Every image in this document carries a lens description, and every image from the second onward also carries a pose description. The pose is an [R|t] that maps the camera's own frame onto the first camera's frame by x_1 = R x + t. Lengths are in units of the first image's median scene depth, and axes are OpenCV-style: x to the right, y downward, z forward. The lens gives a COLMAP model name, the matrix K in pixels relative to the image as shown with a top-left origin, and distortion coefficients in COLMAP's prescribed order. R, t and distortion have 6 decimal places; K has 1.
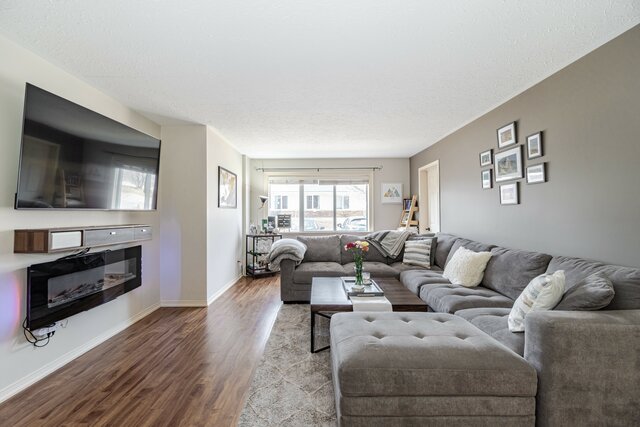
lens RADIAL K [[276.5, 0, 315.4], [0, 276.5, 210.1], [0, 0, 1]] dist [-0.001962, -0.000203]
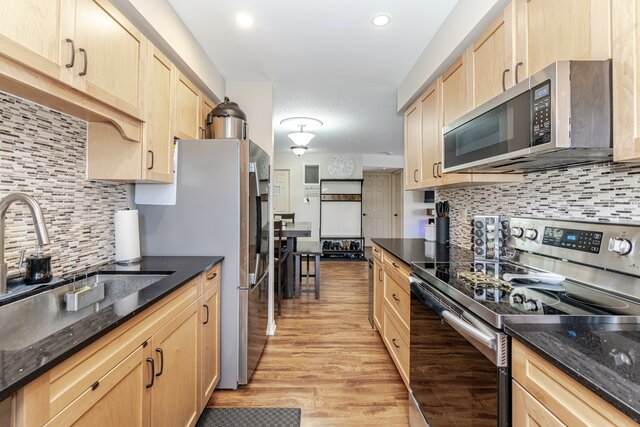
lens RADIAL K [[277.6, 0, 312.8], [0, 277.6, 207.3], [0, 0, 1]] dist [-0.003580, -0.000418]
pose [[-0.011528, 0.017551, -0.999780, 1.603814], [0.014177, 0.999748, 0.017387, -0.021130], [0.999833, -0.013973, -0.011774, -0.283854]]
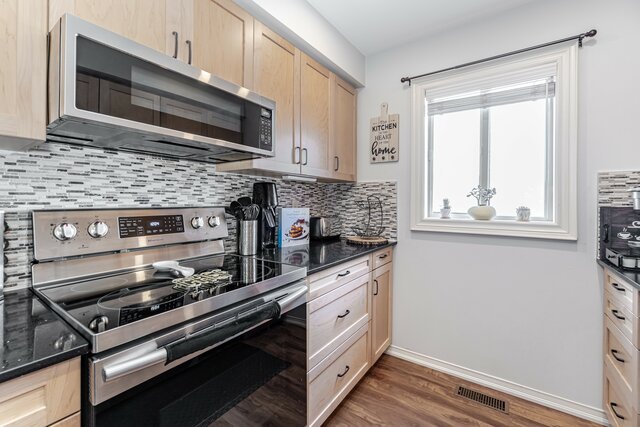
lens RADIAL K [[275.8, 0, 317.1], [0, 275.8, 202.6], [0, 0, 1]] dist [-0.001910, -0.000114]
pose [[0.582750, 0.002827, 0.812646, 1.029640], [-0.019151, 0.999764, 0.010255, -0.006151], [-0.812425, -0.021539, 0.582667, -0.349934]]
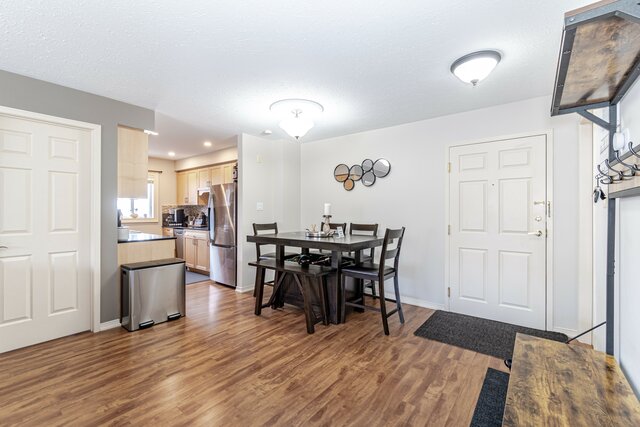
lens RADIAL K [[278.4, 0, 314.4], [0, 278.4, 212.2], [0, 0, 1]] dist [-0.001051, 0.000476]
pose [[-0.778474, 0.001436, 0.627675, -0.480906], [-0.009113, 0.999866, -0.013590, 0.005170], [-0.627610, -0.016300, -0.778357, 0.438420]]
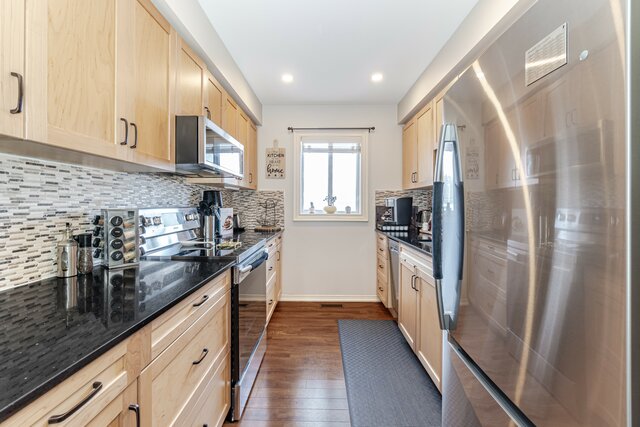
lens RADIAL K [[277.6, 0, 312.8], [0, 277.6, 207.3], [0, 0, 1]] dist [-0.003580, -0.000418]
pose [[0.036291, -0.008434, 0.999306, 0.595365], [-0.019185, 0.999774, 0.009135, -0.002603], [-0.999157, -0.019504, 0.036121, -0.261052]]
